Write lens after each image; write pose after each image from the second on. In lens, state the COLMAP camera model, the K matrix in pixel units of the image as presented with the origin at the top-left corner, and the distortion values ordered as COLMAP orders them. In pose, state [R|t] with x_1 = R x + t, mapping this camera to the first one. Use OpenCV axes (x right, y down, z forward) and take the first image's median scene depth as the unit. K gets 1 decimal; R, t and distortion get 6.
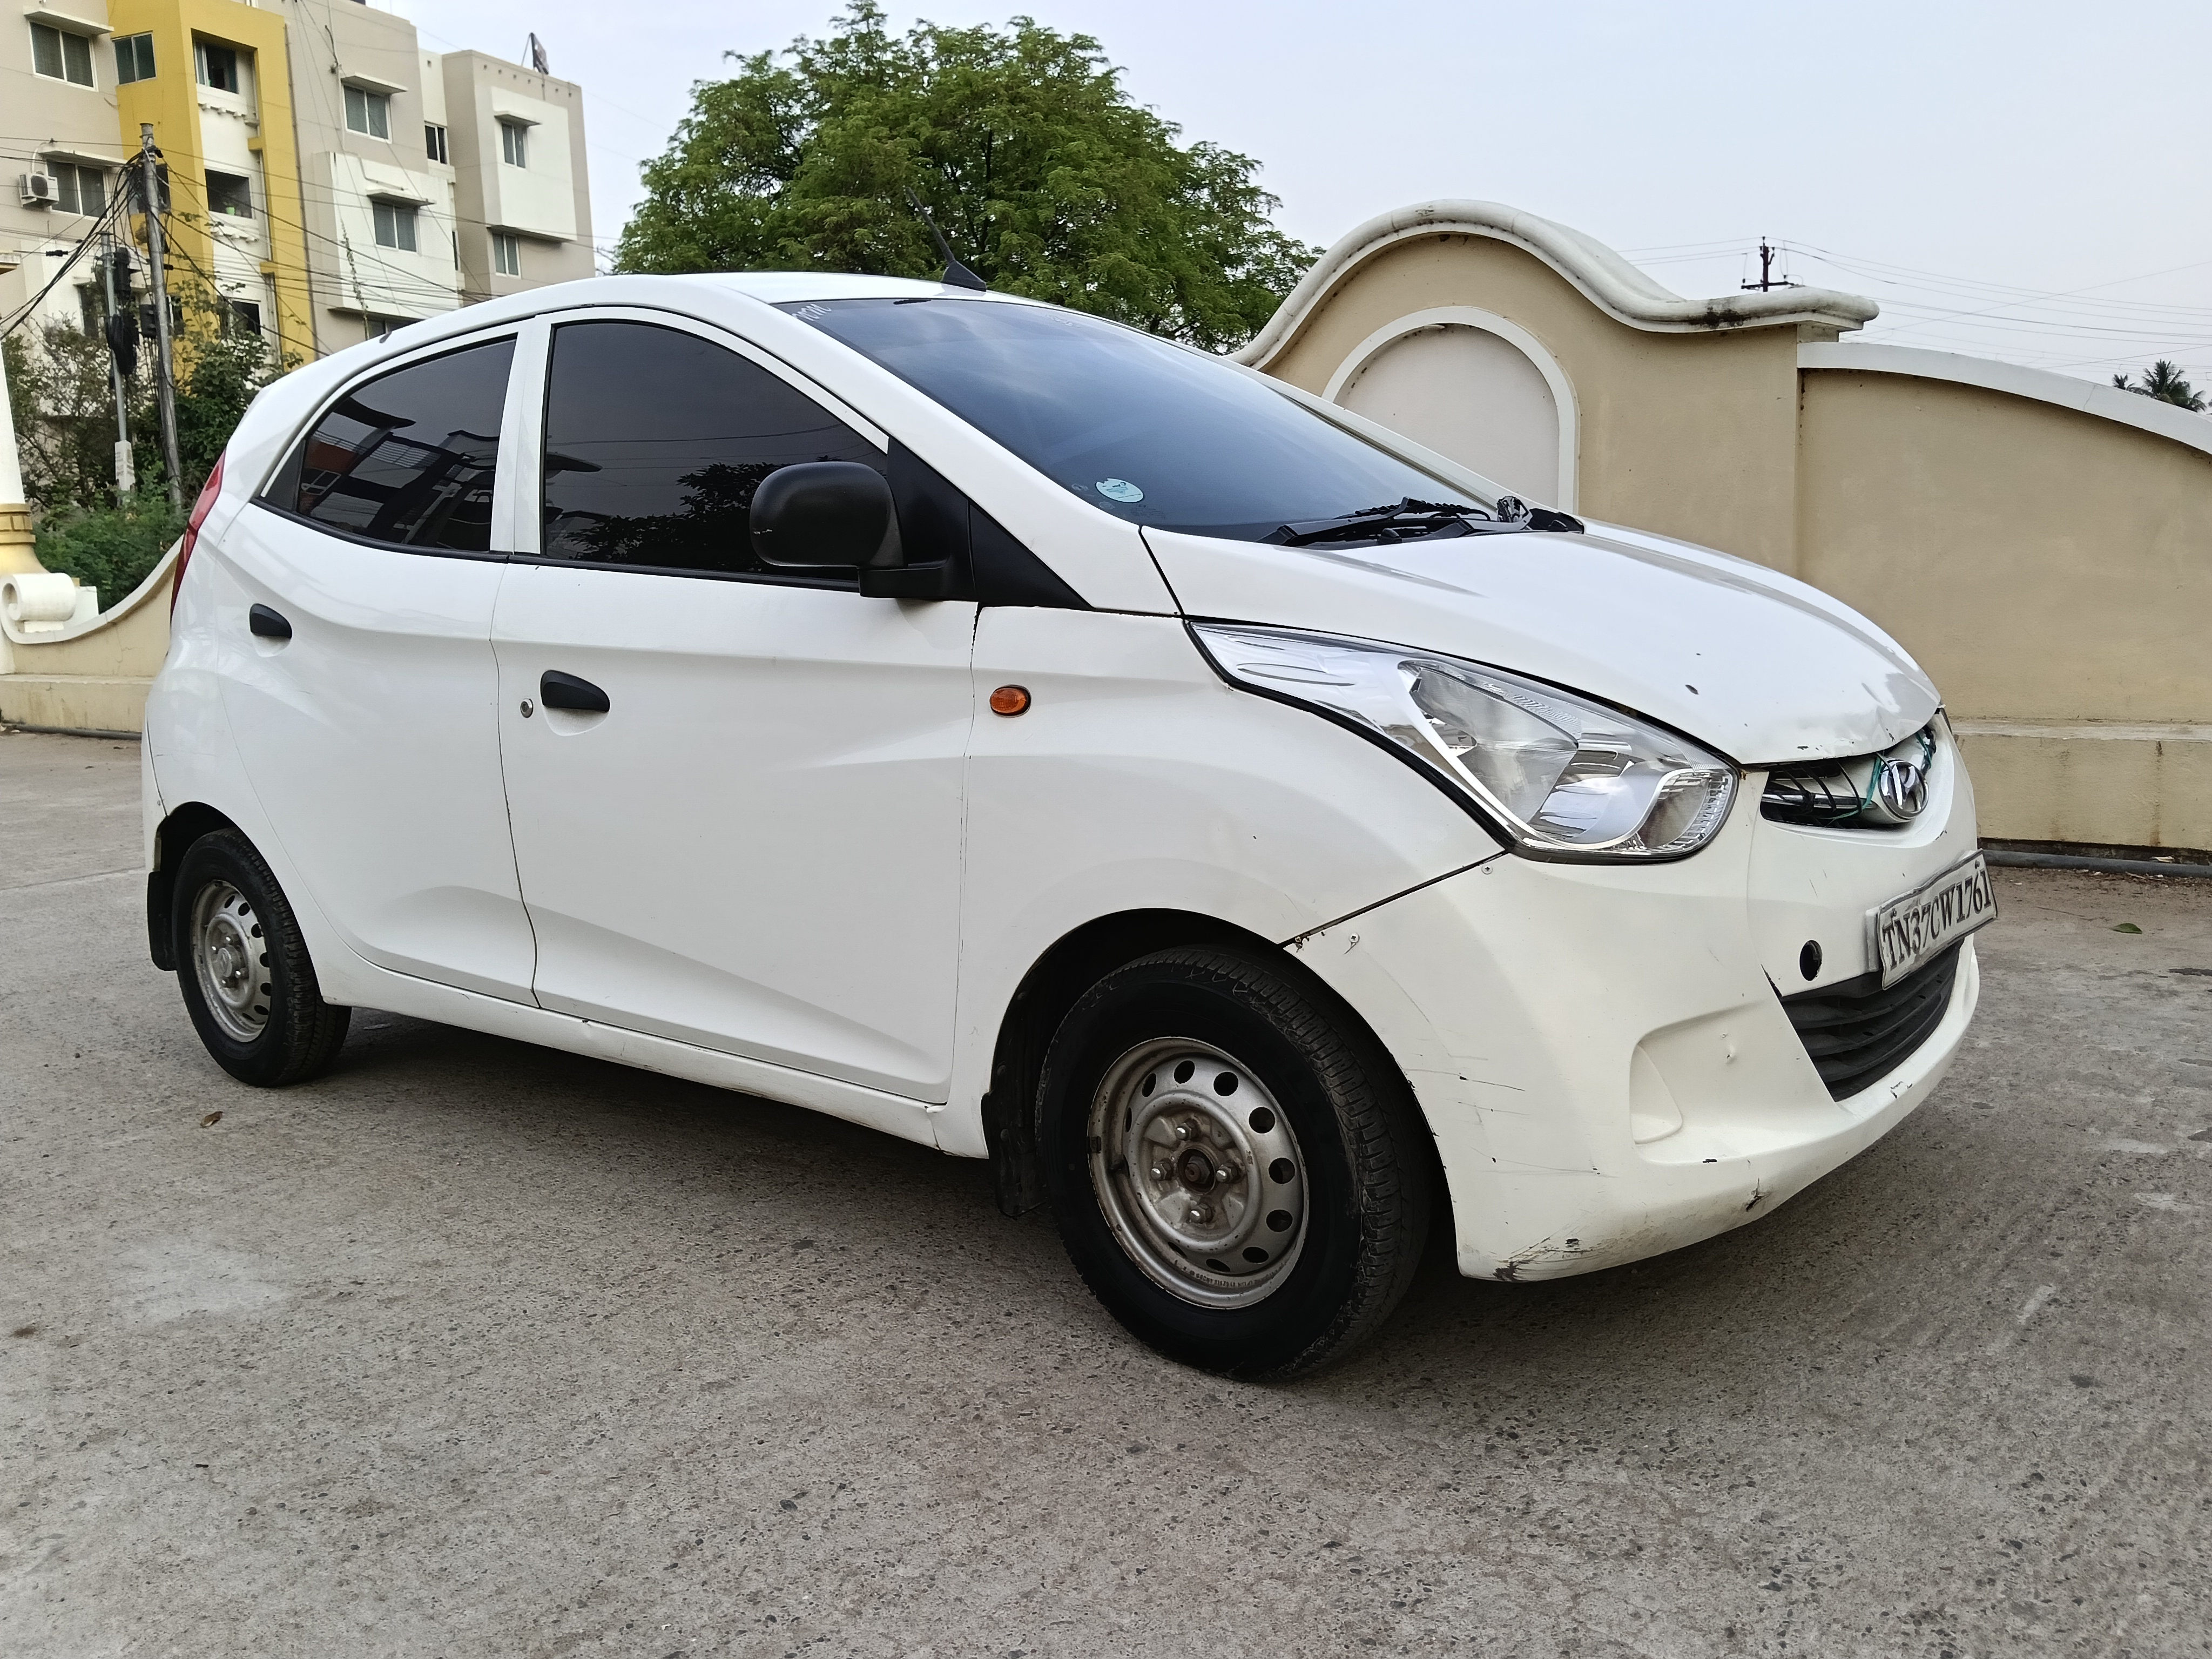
lens RADIAL K [[1868.2, 0, 1113.4], [0, 1868.2, 838.3], [0, 0, 1]] dist [0.011462, -0.069414]
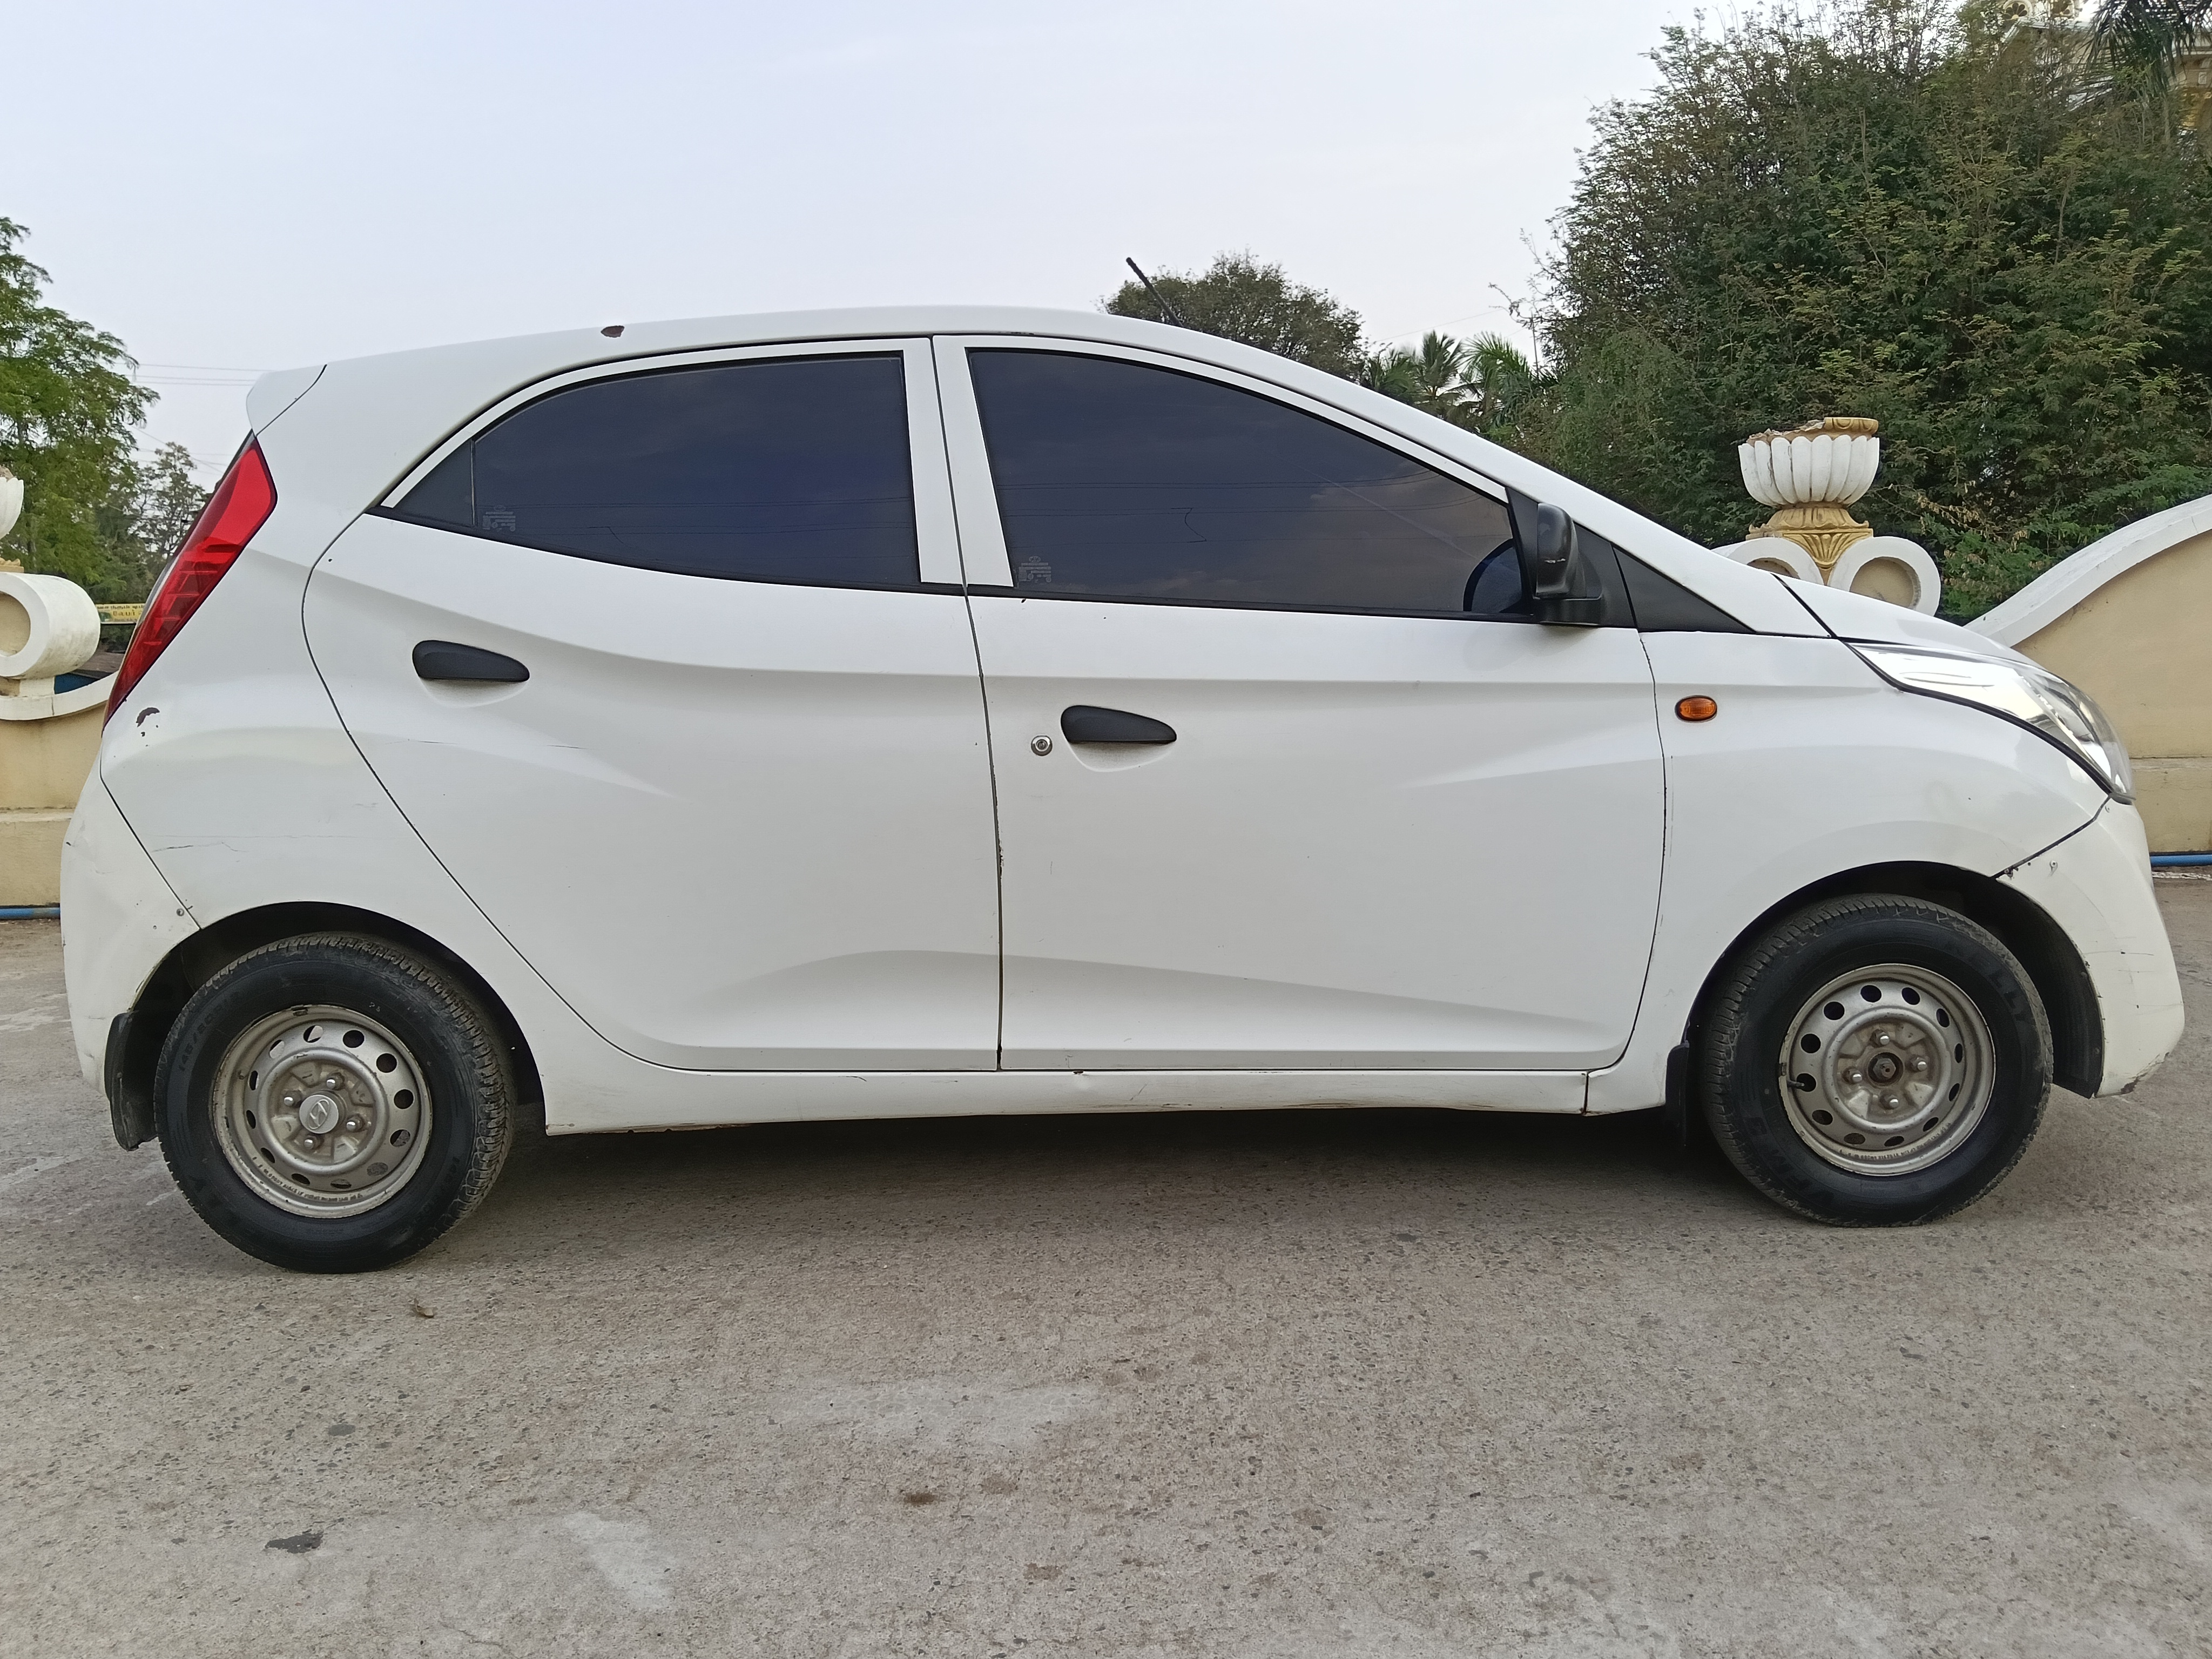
lens RADIAL K [[1868.2, 0, 1096.5], [0, 1868.2, 860.9], [0, 0, 1]] dist [0.011462, -0.069414]
pose [[0.778852, -0.055731, 0.624727, -1.102209], [0.089938, 0.995675, -0.023303, 0.016544], [-0.620726, 0.074337, 0.780496, 0.307264]]
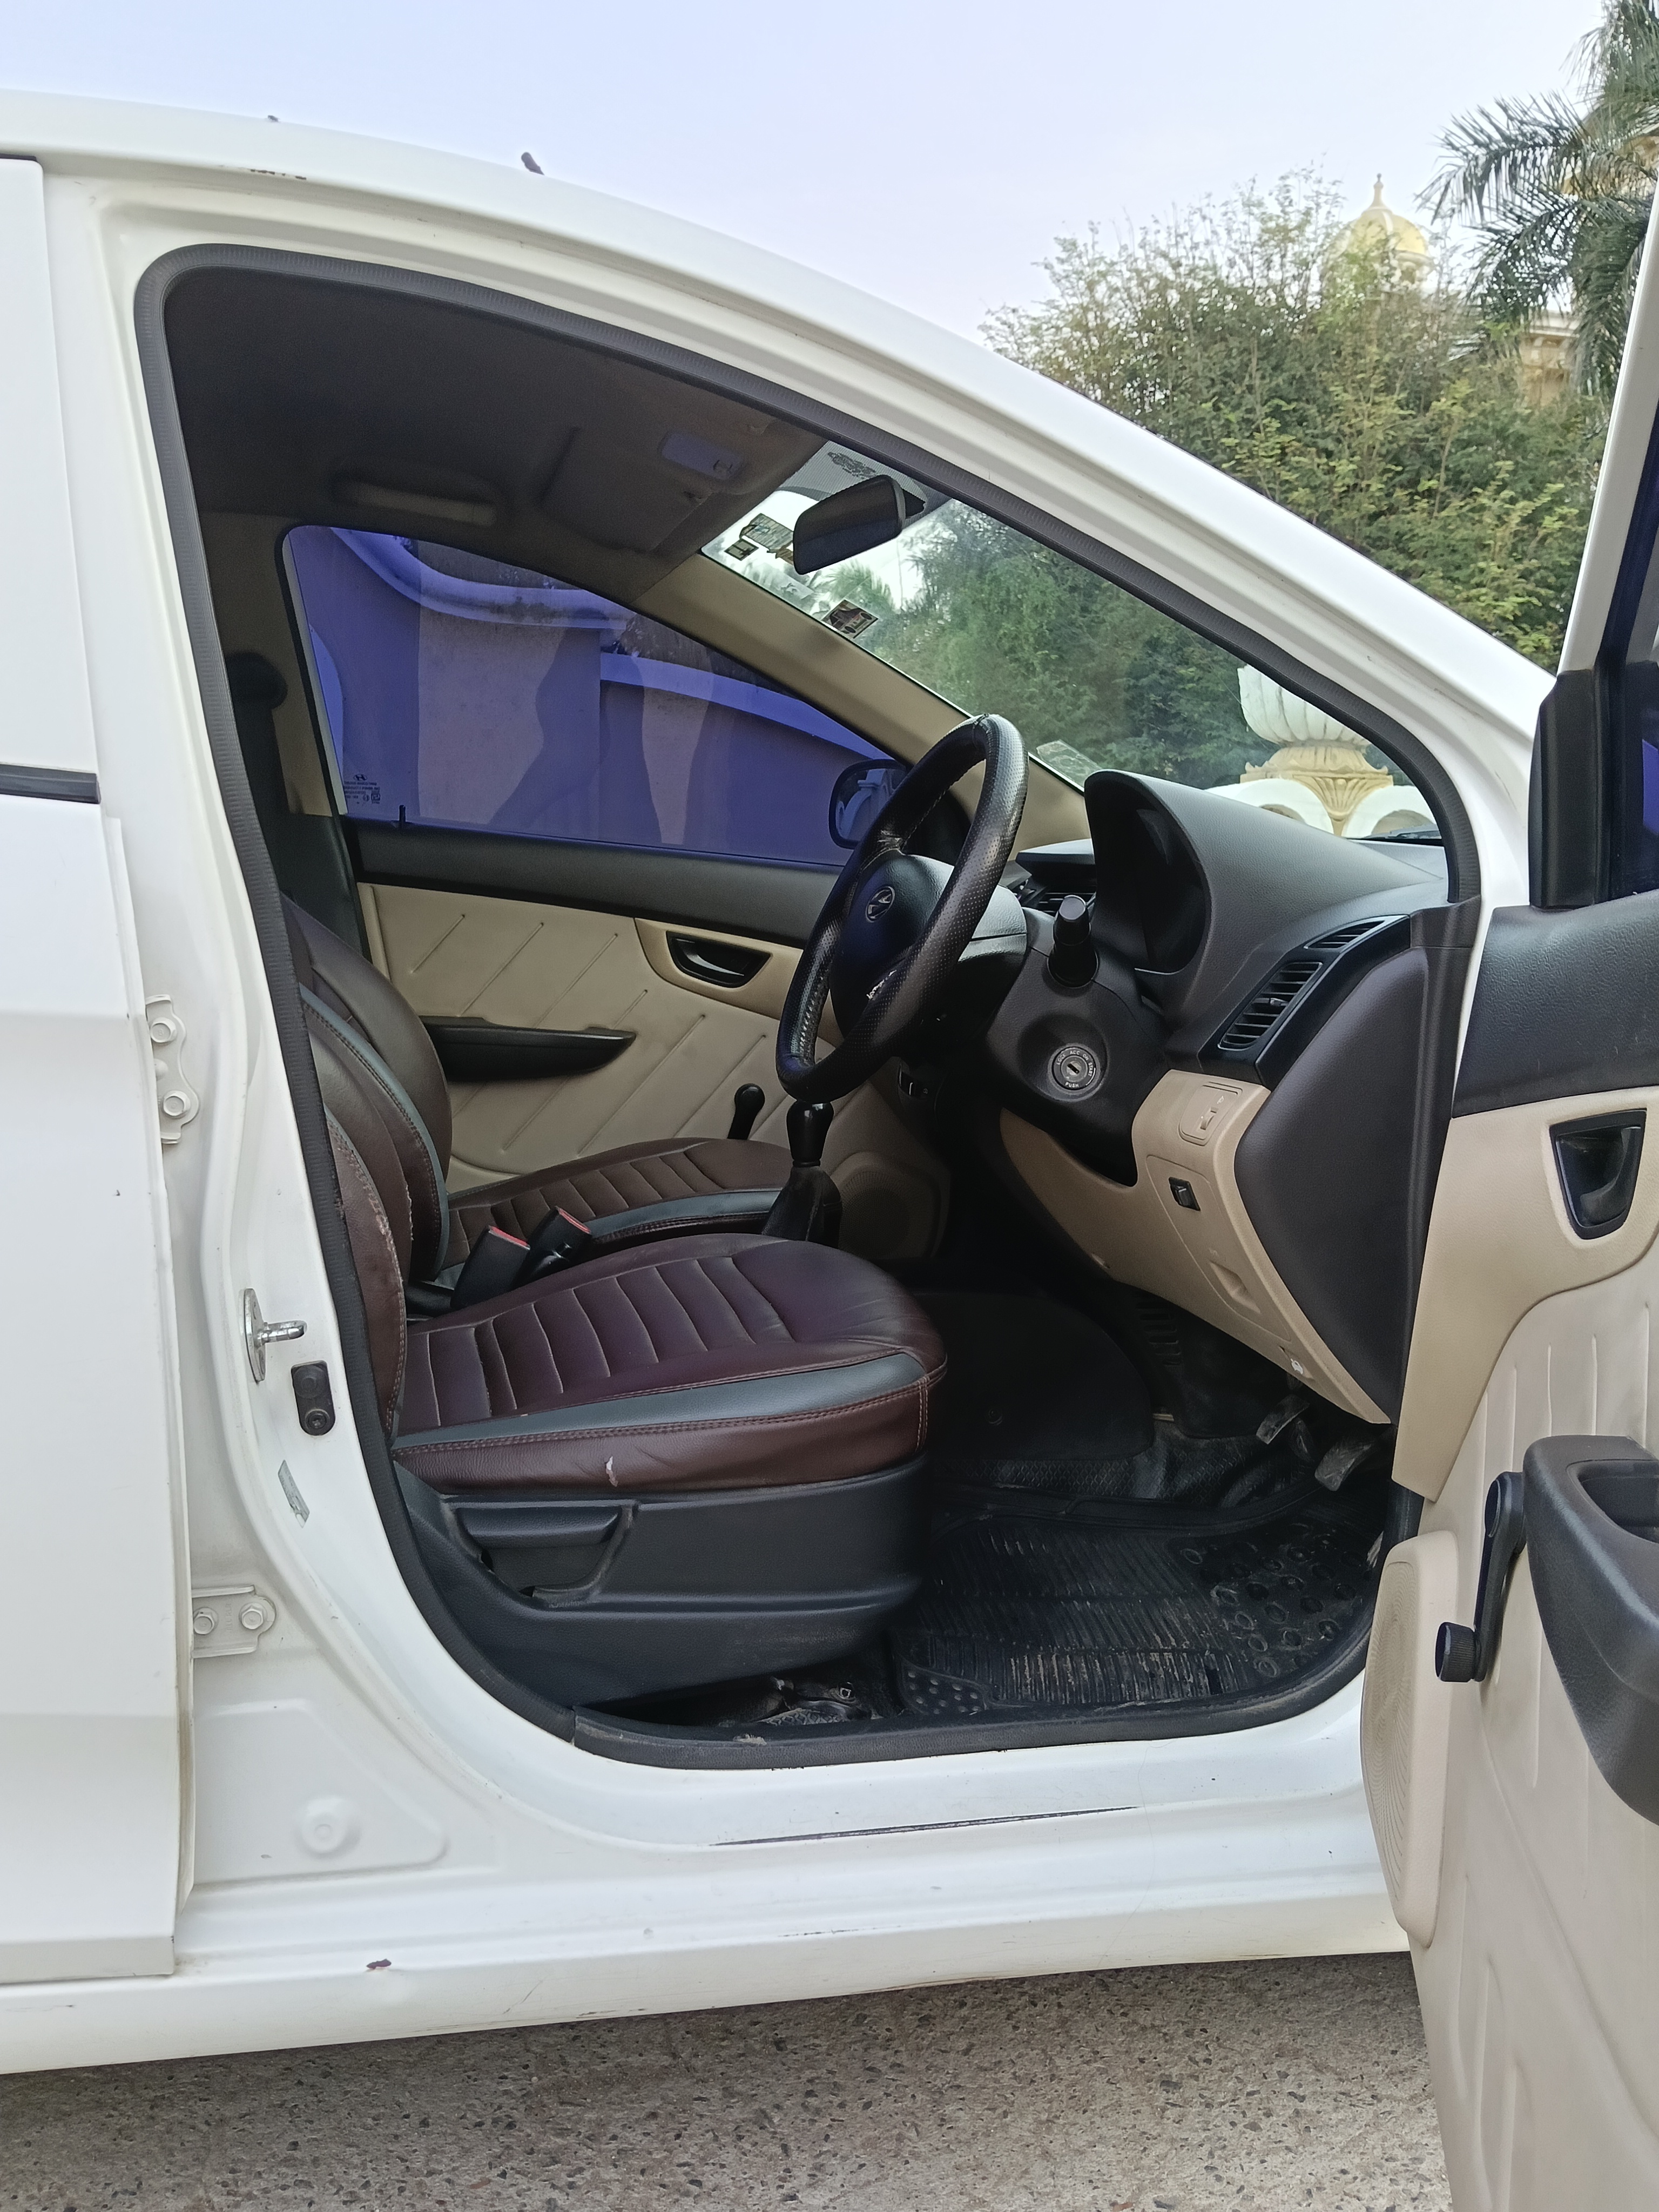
lens RADIAL K [[1868.2, 0, 829.5], [0, 1868.2, 1108.1], [0, 0, 1]] dist [0.011462, -0.069414]
pose [[0.639467, -0.057258, 0.766683, -0.630061], [0.079880, 0.996774, 0.007817, -0.107237], [-0.764658, 0.056245, 0.641978, 0.812483]]
